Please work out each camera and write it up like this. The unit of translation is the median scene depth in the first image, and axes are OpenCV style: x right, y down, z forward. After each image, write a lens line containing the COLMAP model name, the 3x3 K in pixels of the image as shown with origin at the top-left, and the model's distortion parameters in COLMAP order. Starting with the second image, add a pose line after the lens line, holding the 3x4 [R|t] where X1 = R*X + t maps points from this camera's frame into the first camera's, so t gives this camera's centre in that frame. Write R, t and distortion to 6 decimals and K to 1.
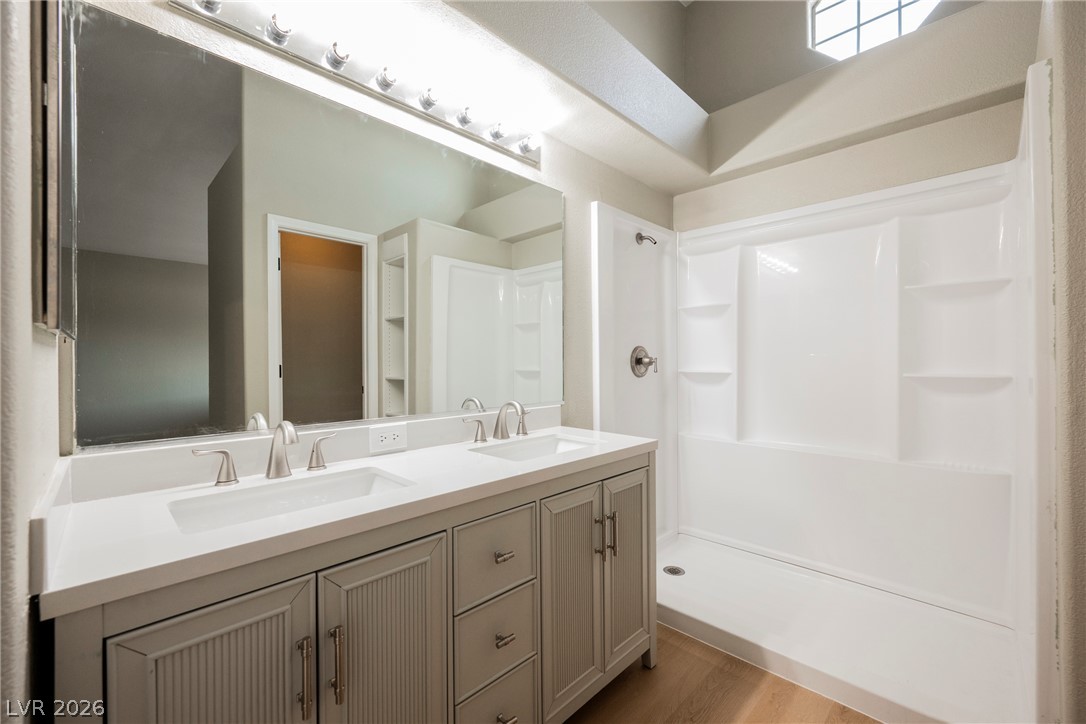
lens RADIAL K [[446.6, 0, 544.8], [0, 446.6, 360.7], [0, 0, 1]] dist [-0.000242, 0.000038]
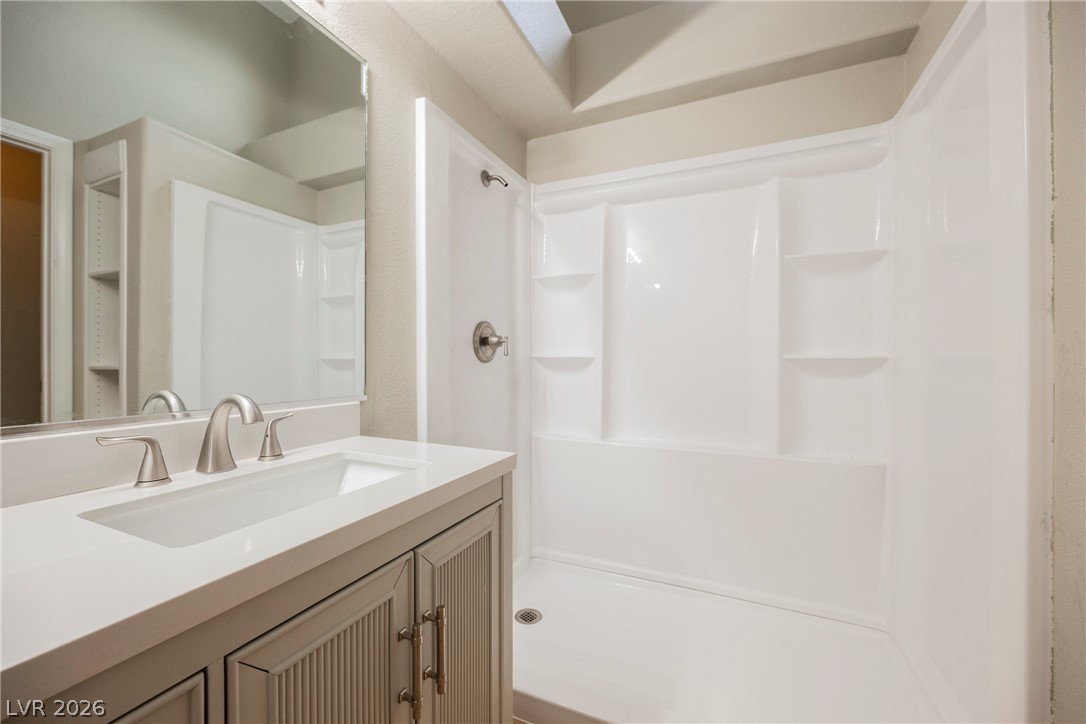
lens RADIAL K [[428.3, 0, 543.0], [0, 428.3, 362.0], [0, 0, 1]] dist [-0.003135, -0.000418]
pose [[0.938894, 0.004801, 0.344172, 0.068477], [-0.006596, 0.999970, 0.004046, 0.039493], [-0.344142, -0.006069, 0.938898, 0.352724]]
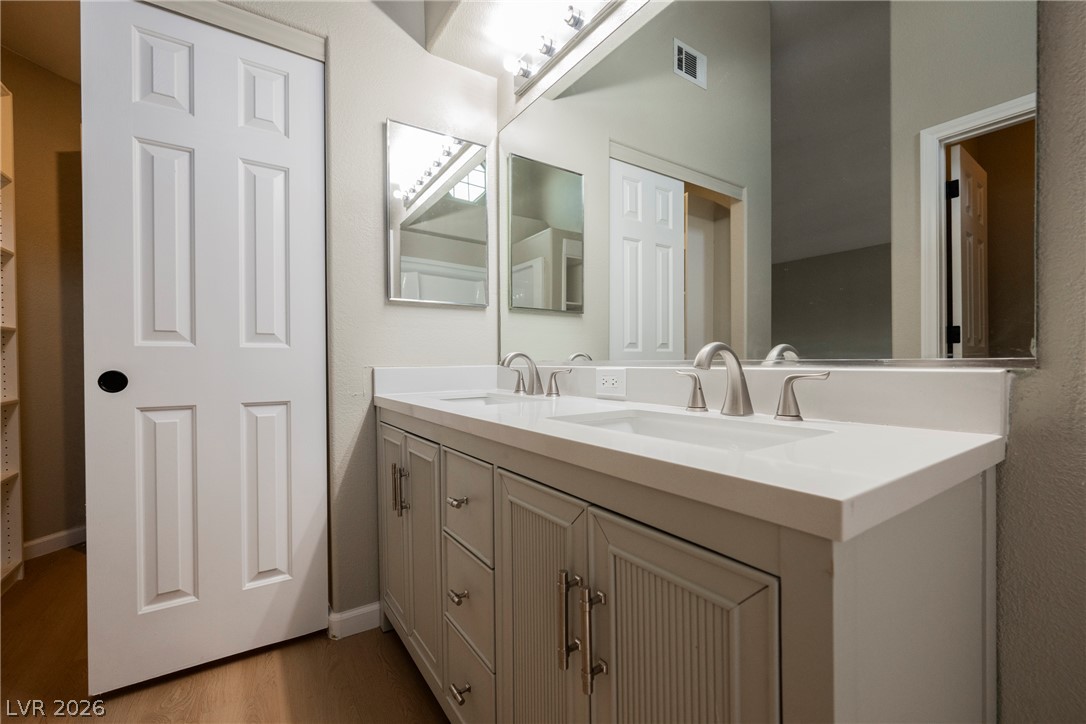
lens RADIAL K [[458.1, 0, 545.4], [0, 458.1, 360.5], [0, 0, 1]] dist [-0.001982, -0.000302]
pose [[-0.192528, 0.007615, -0.981262, 0.414110], [0.008731, 0.999944, 0.006047, 0.085466], [0.981253, -0.007403, -0.192583, 0.736232]]
